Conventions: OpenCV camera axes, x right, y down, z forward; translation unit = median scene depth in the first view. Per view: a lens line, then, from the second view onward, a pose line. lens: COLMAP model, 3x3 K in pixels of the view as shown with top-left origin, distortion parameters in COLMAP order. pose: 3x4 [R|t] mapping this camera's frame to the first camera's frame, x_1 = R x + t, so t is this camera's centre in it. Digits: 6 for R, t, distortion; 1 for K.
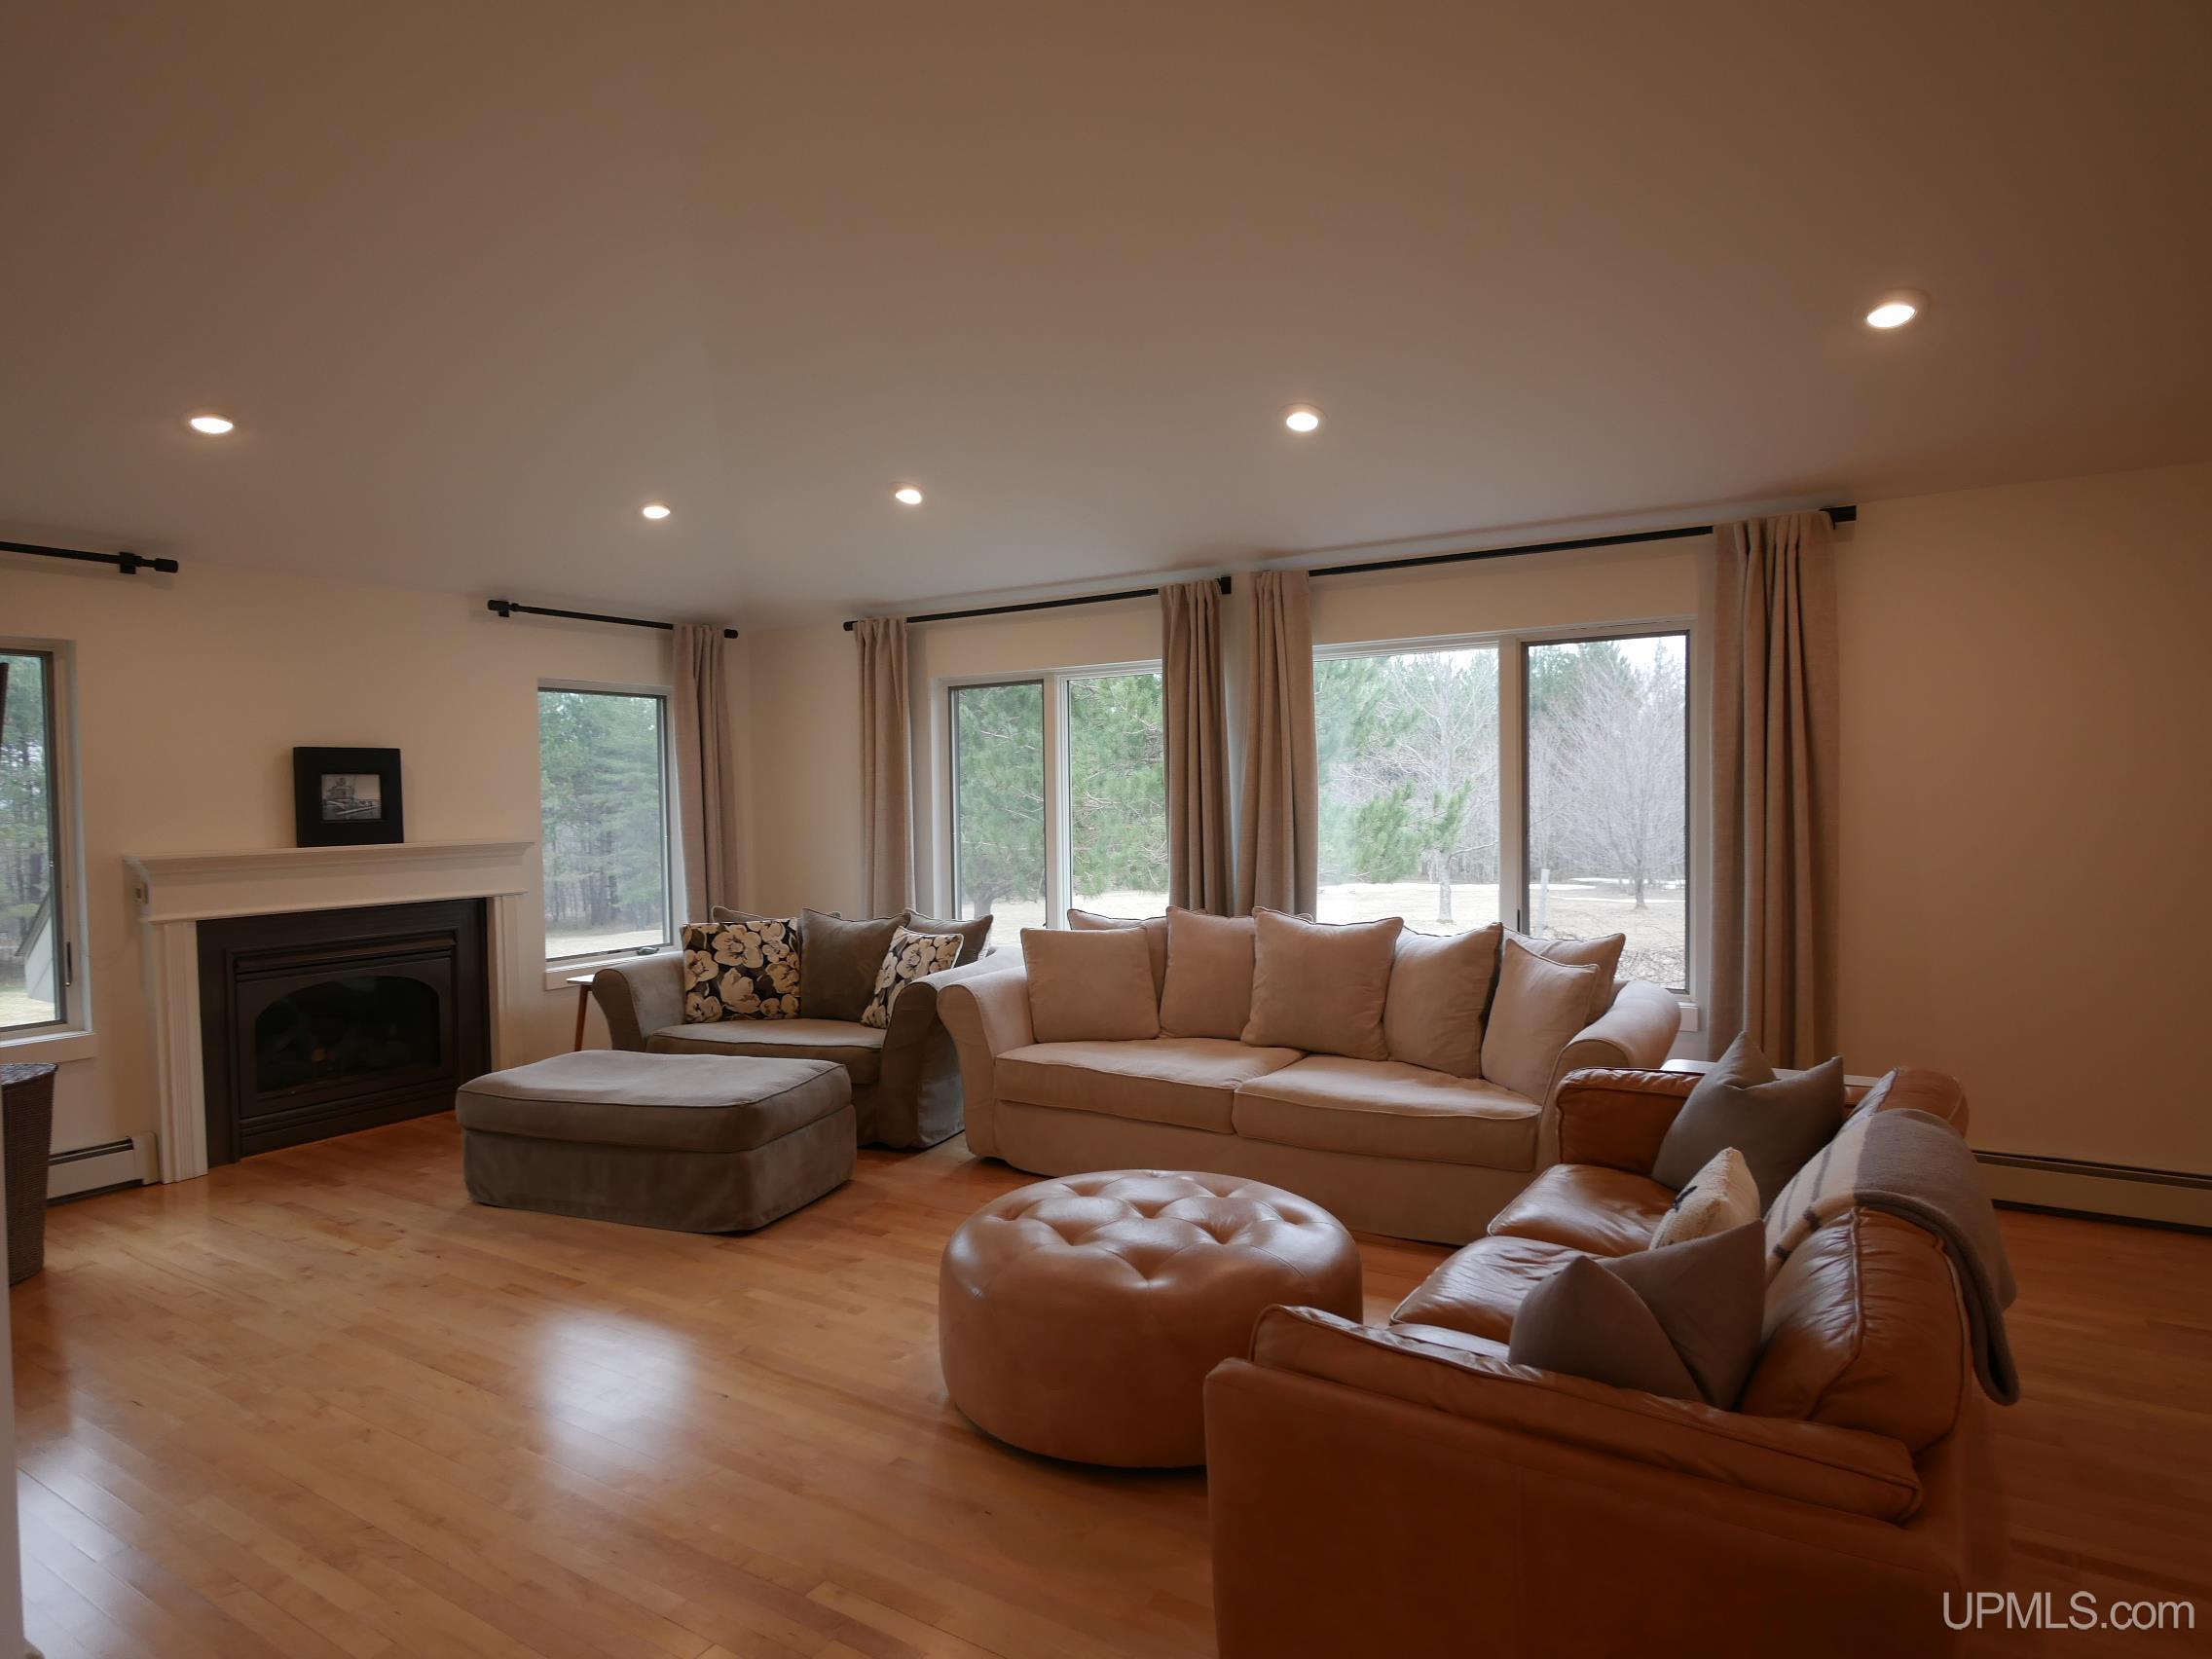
lens RADIAL K [[1277.2, 0, 1106.0], [0, 1277.2, 829.5], [0, 0, 1]] dist [0.002385, -0.001711]
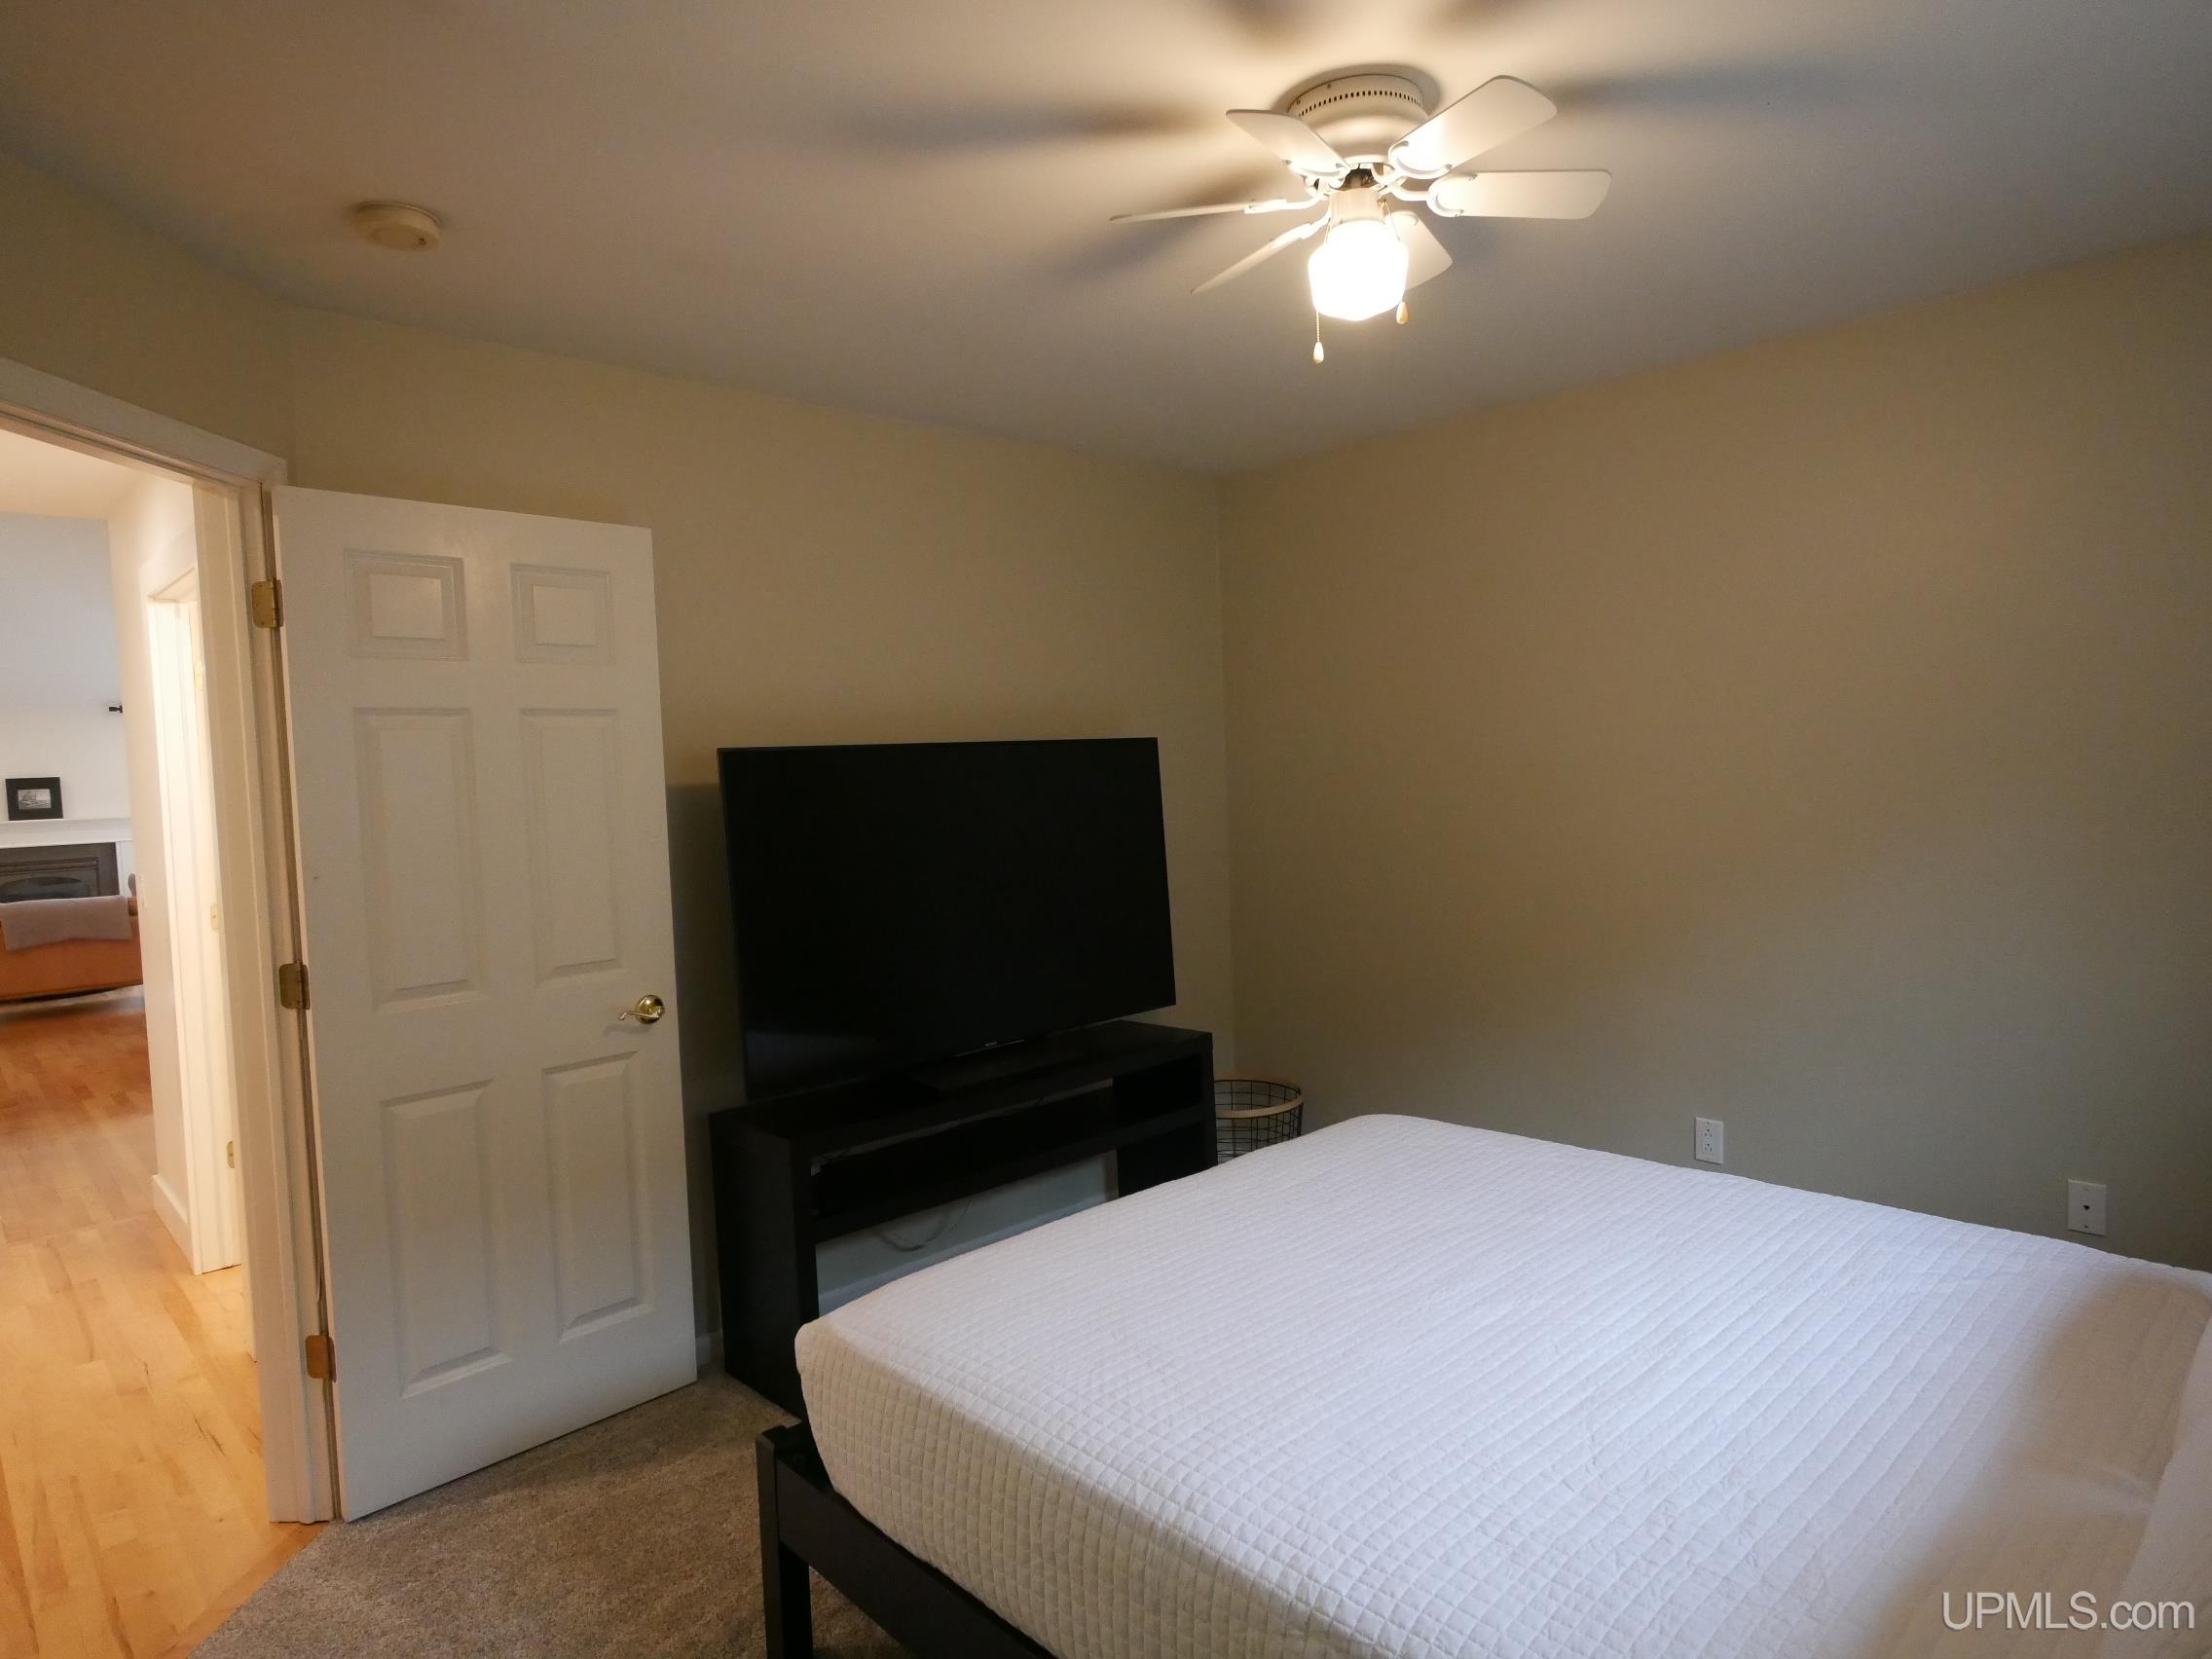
lens RADIAL K [[1277.2, 0, 1106.0], [0, 1277.2, 829.5], [0, 0, 1]] dist [0.002385, -0.001711]
pose [[0.972086, -0.007278, -0.234512, 1.757161], [0.014547, 0.999465, 0.029280, -0.009231], [0.234173, -0.031874, 0.971672, -0.764913]]
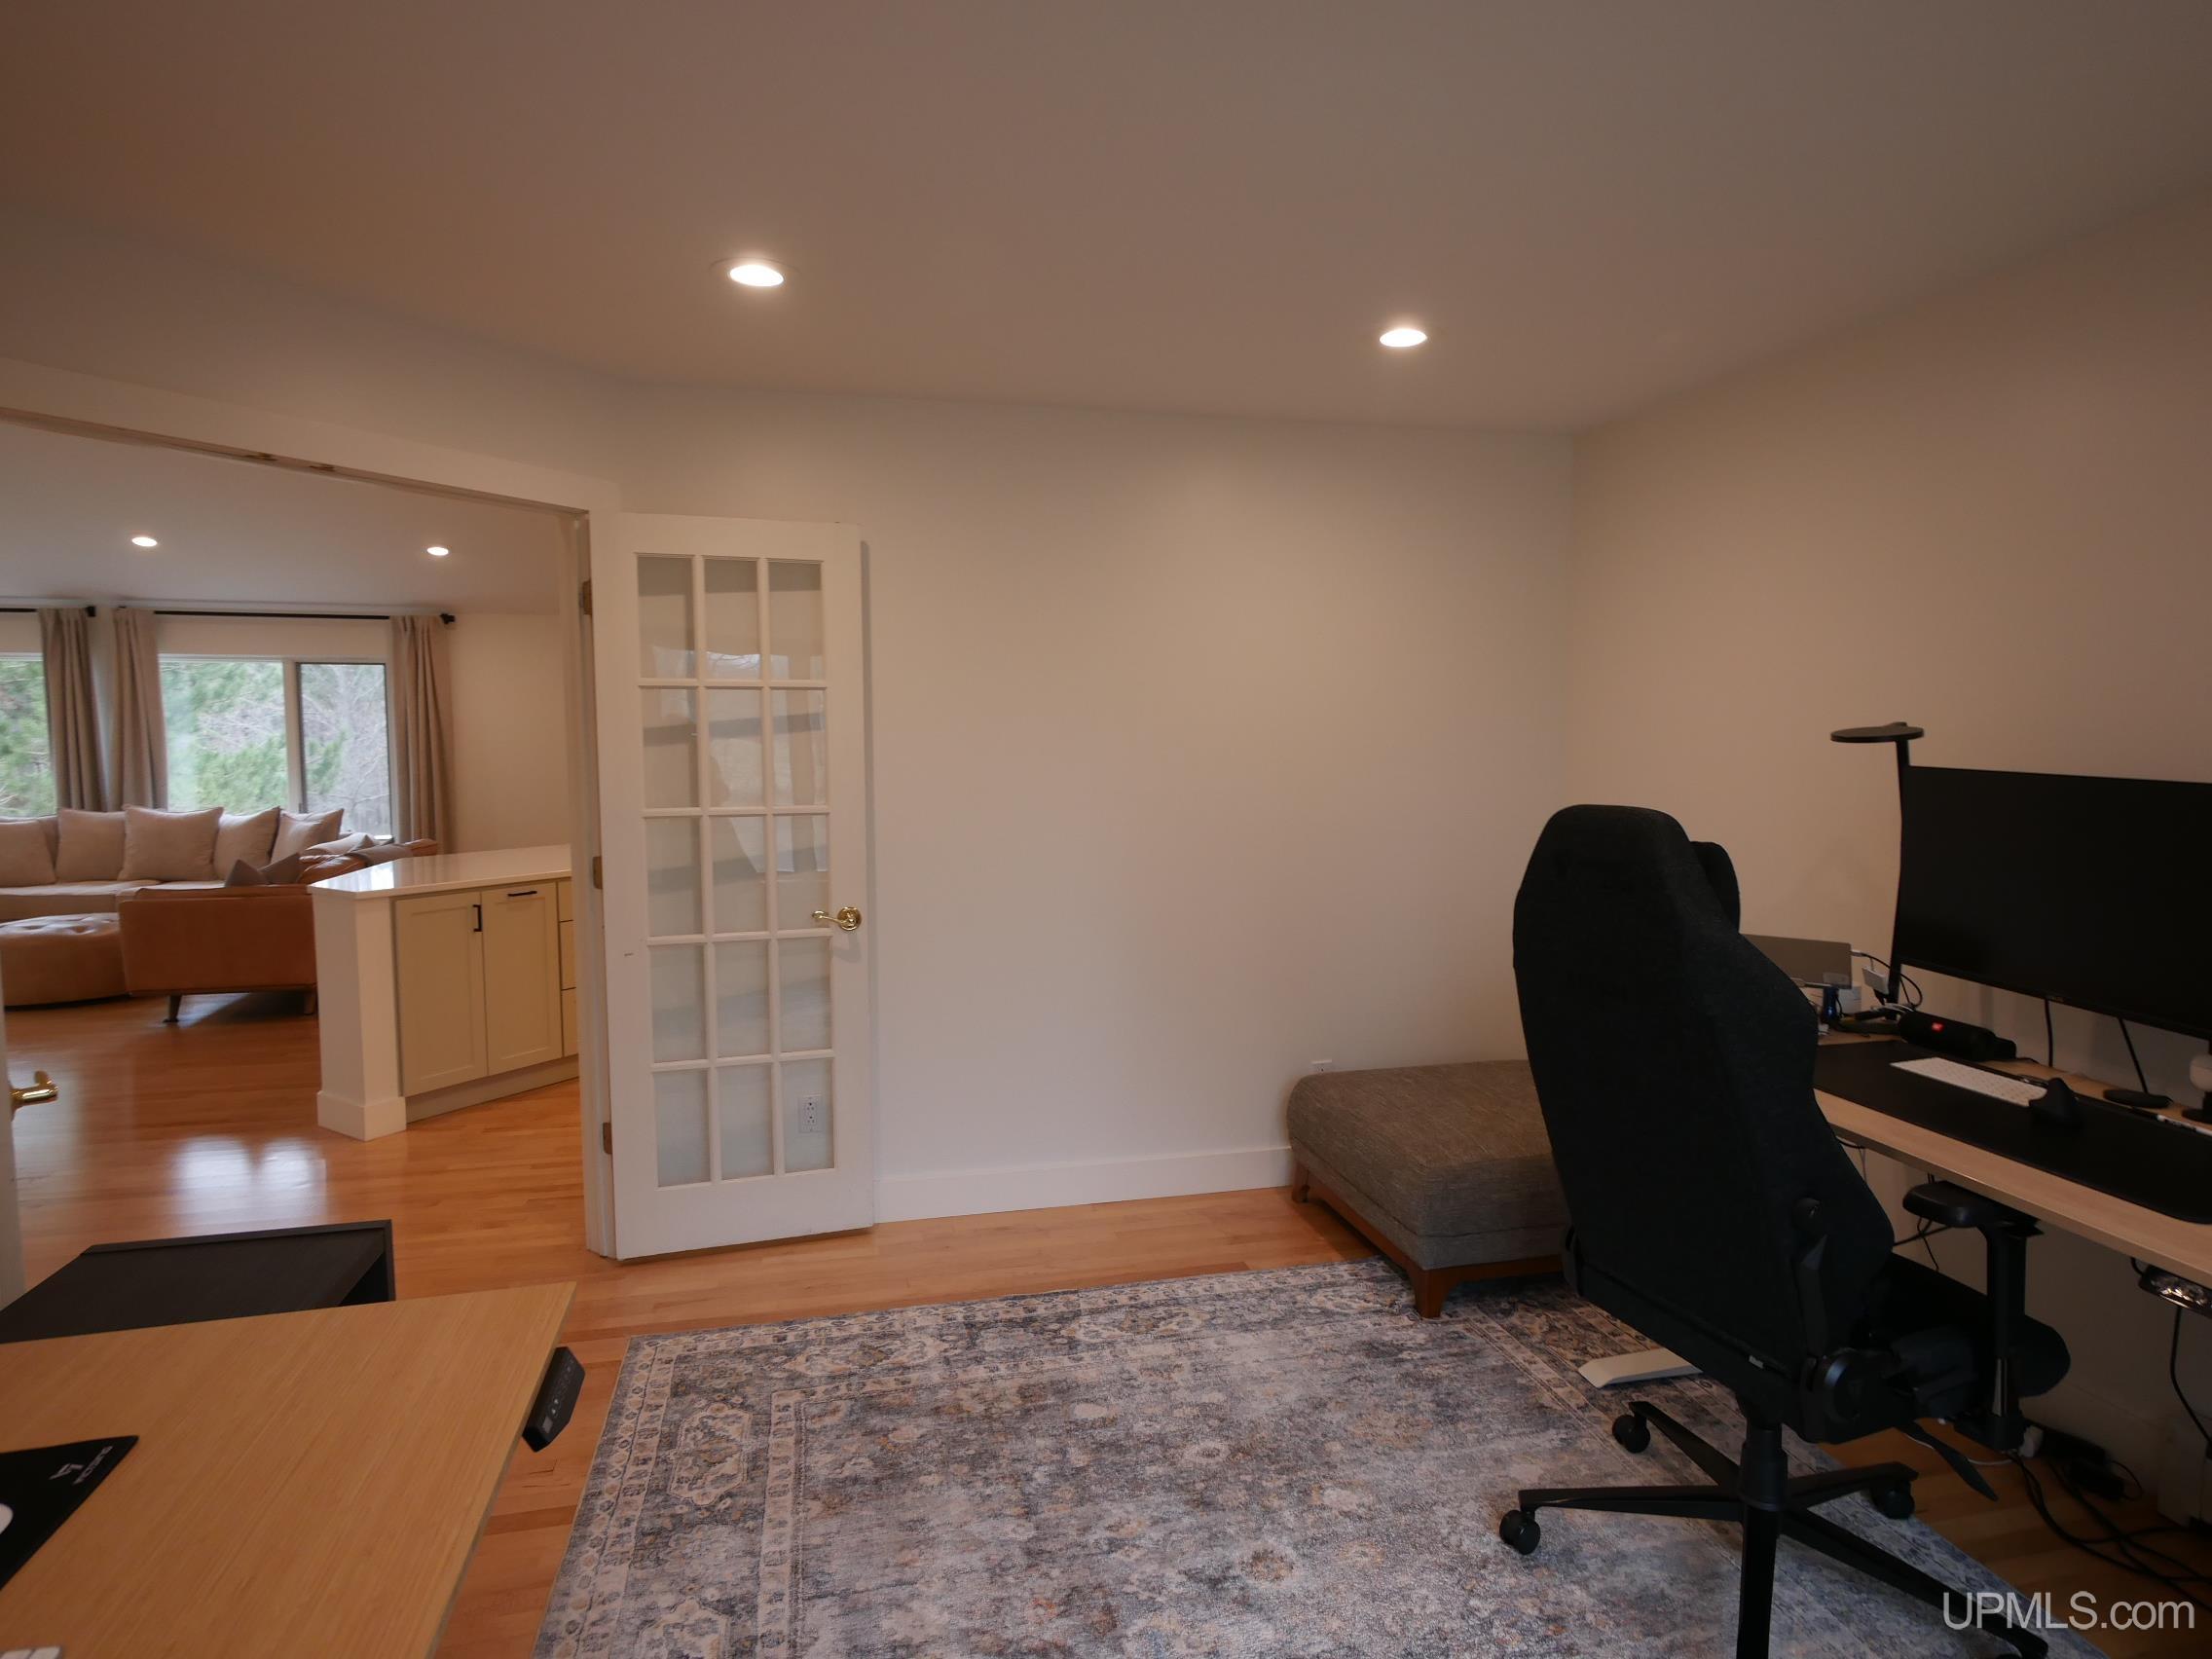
lens RADIAL K [[1225.0, 0, 1106.0], [0, 1225.0, 829.5], [0, 0, 1]] dist [-0.002247, -0.001197]
pose [[0.696116, -0.039844, 0.716823, -0.133051], [0.010807, 0.998927, 0.045030, 0.029836], [-0.717848, -0.023600, 0.695800, -1.012915]]
